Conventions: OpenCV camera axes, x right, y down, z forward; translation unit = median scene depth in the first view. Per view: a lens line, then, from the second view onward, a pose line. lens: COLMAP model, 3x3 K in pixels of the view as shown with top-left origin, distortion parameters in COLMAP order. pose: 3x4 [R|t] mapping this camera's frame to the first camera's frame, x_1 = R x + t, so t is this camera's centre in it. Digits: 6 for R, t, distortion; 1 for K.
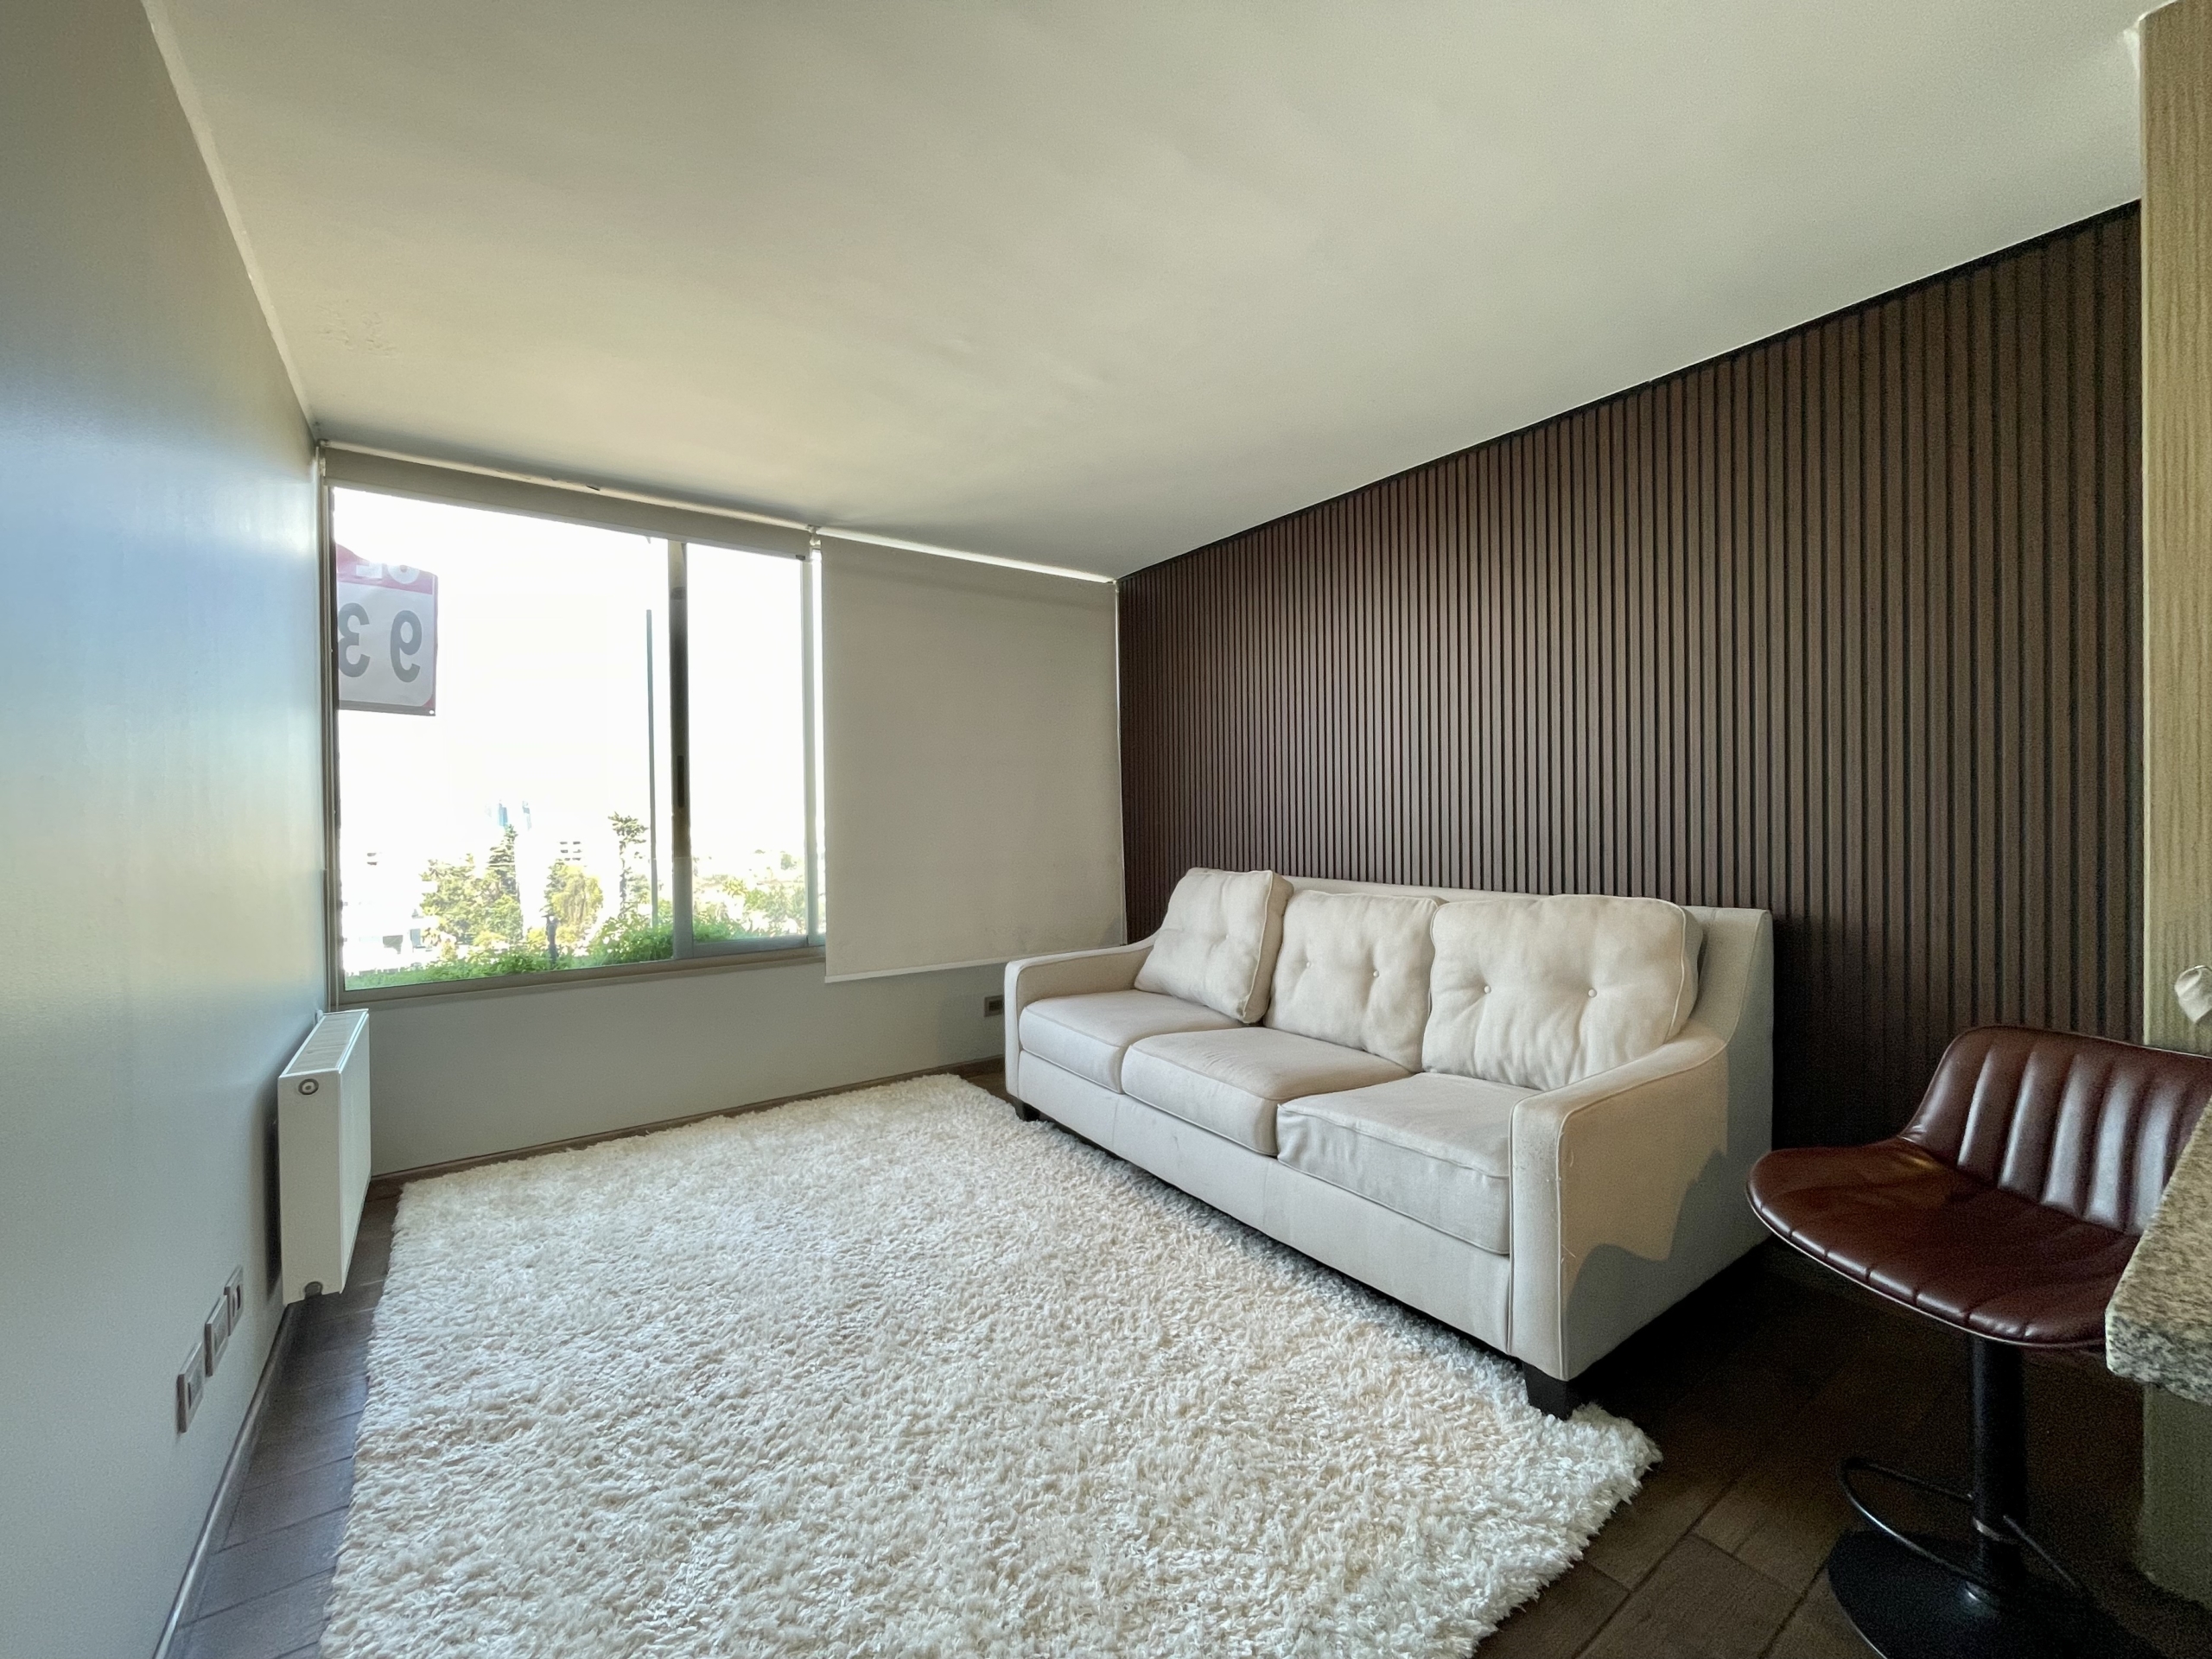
lens RADIAL K [[896.0, 0, 1098.1], [0, 896.0, 808.5], [0, 0, 1]] dist [-0.001761, -0.001227]
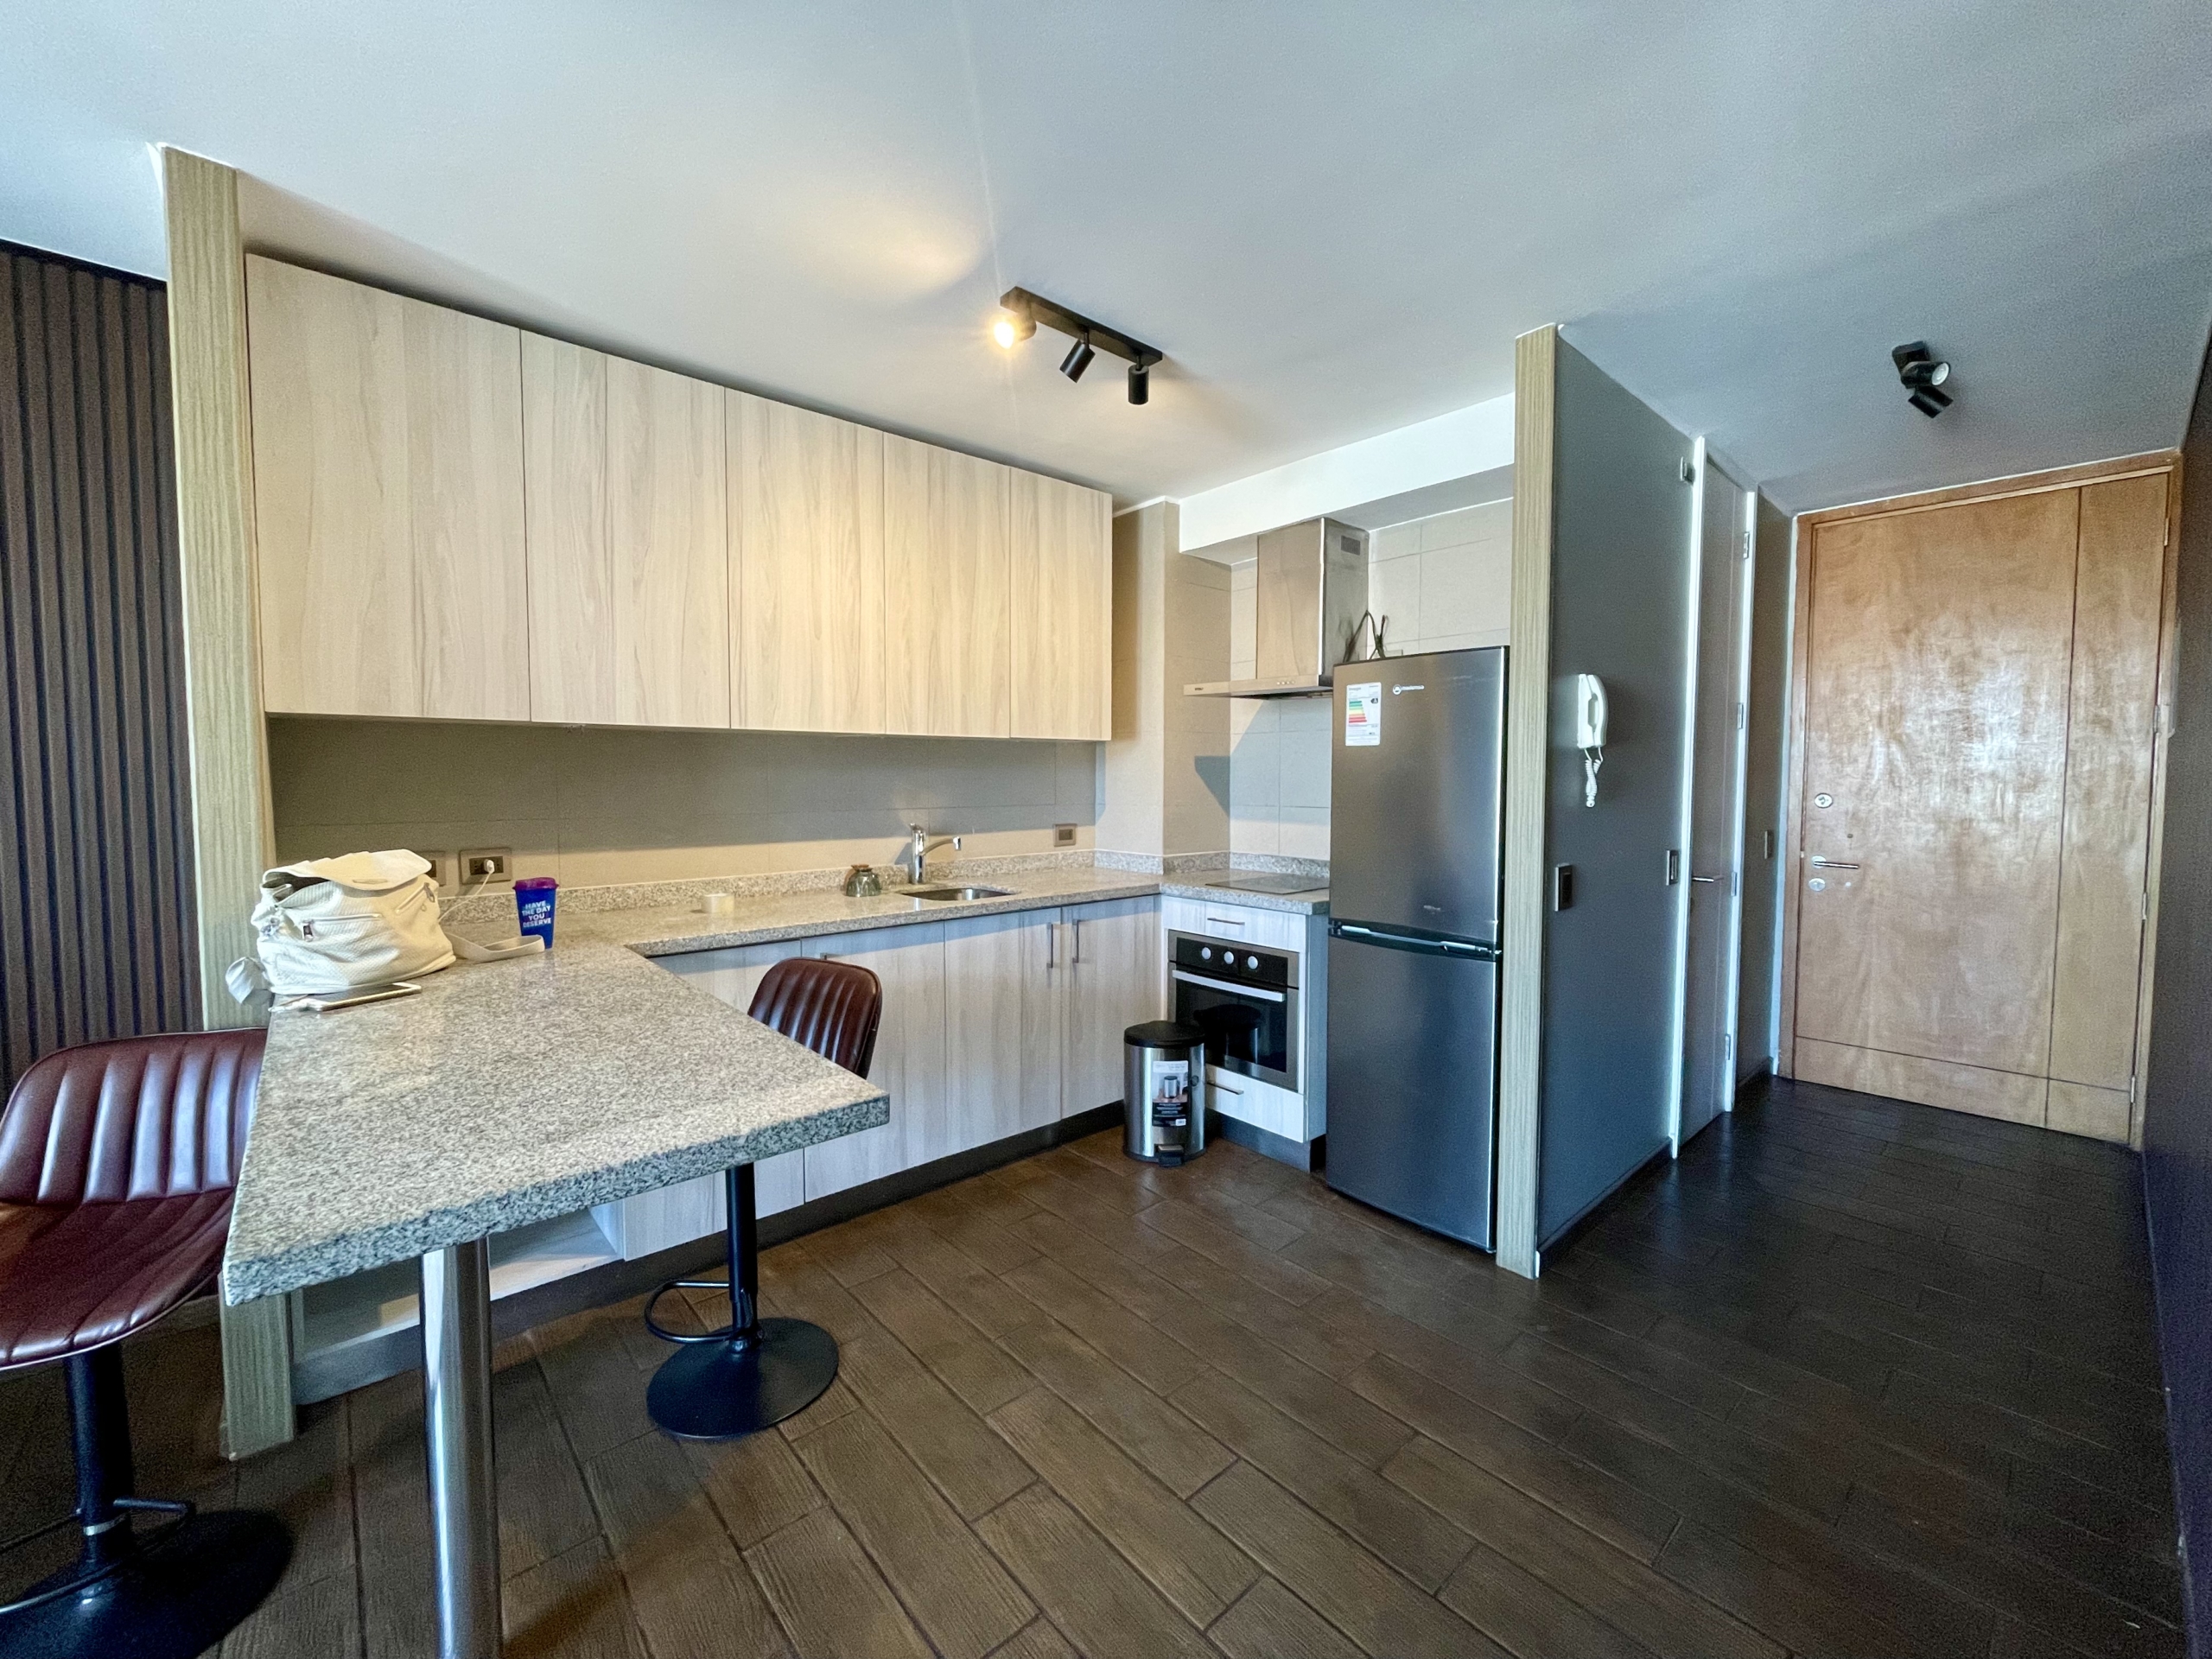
lens RADIAL K [[896.0, 0, 1102.3], [0, 896.0, 828.3], [0, 0, 1]] dist [-0.001761, -0.001227]
pose [[-0.101148, -0.049514, 0.993638, -0.085618], [0.001265, 0.998754, 0.049898, -0.044349], [-0.994871, 0.006304, -0.100959, -0.053482]]
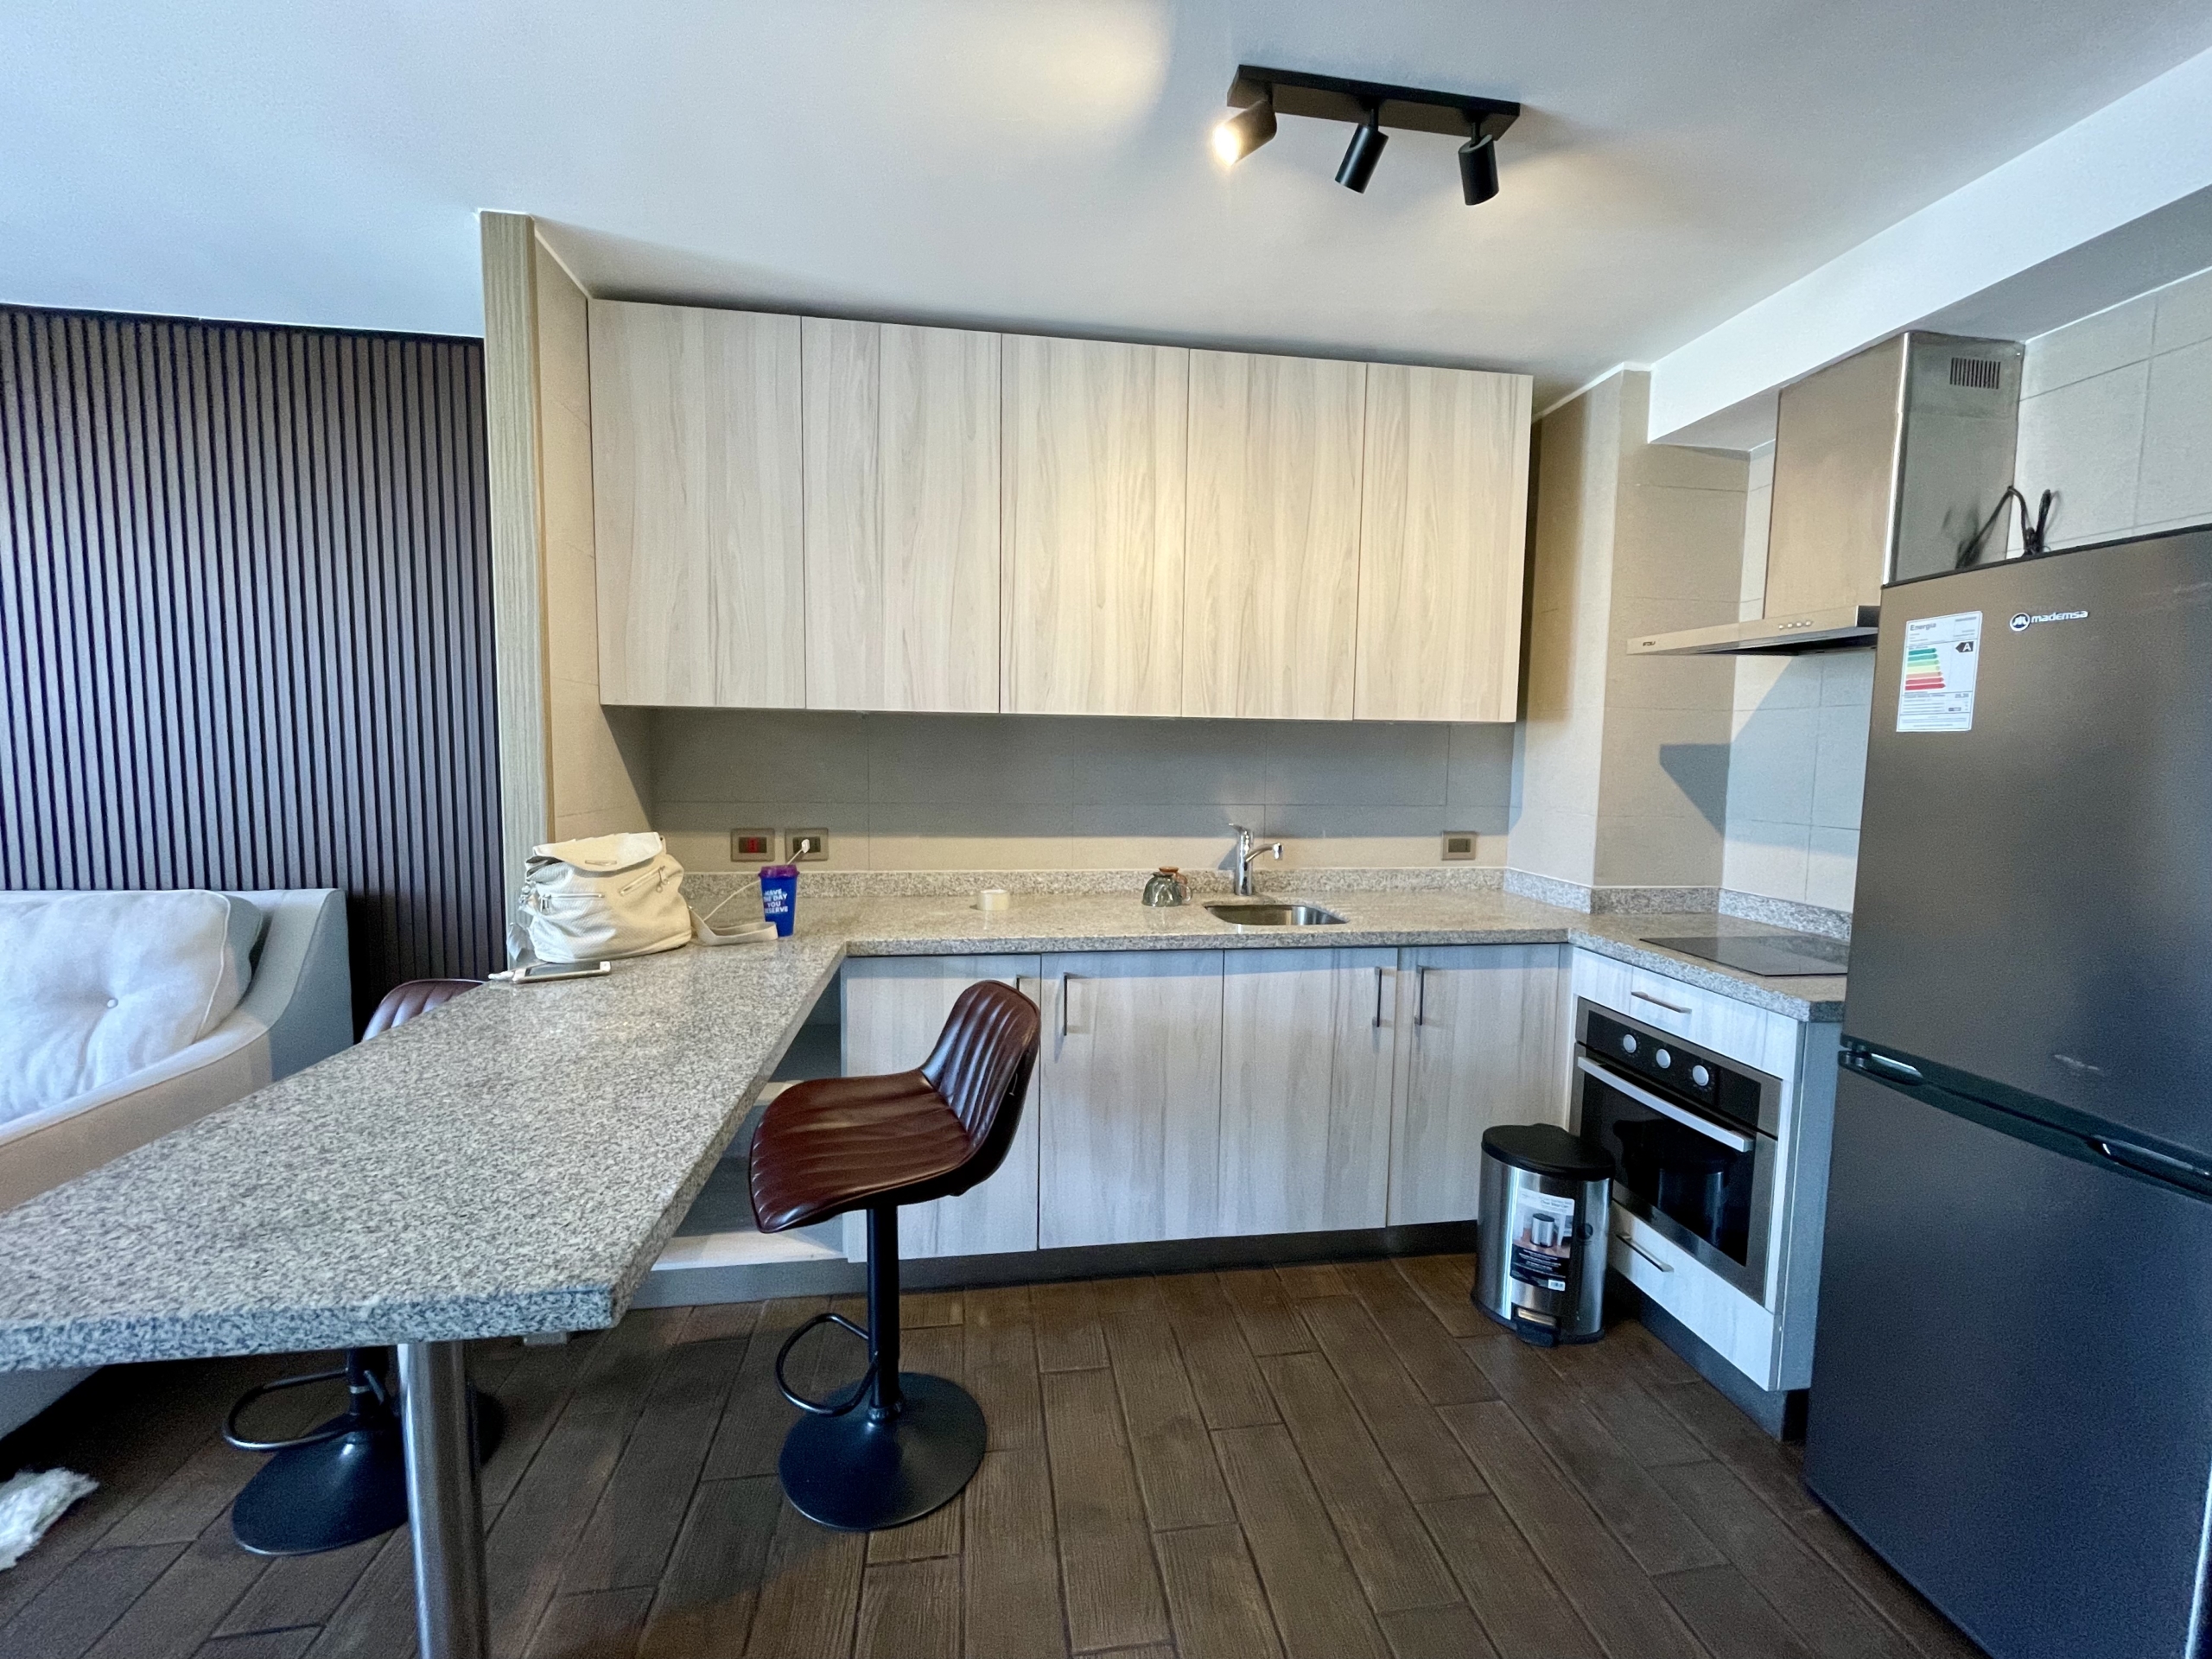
lens RADIAL K [[896.0, 0, 1100.2], [0, 896.0, 824.6], [0, 0, 1]] dist [-0.001761, -0.001227]
pose [[0.460065, -0.059330, 0.885901, 0.317085], [-0.017463, 0.996967, 0.075837, -0.073329], [-0.887714, -0.050361, 0.457633, -0.356343]]
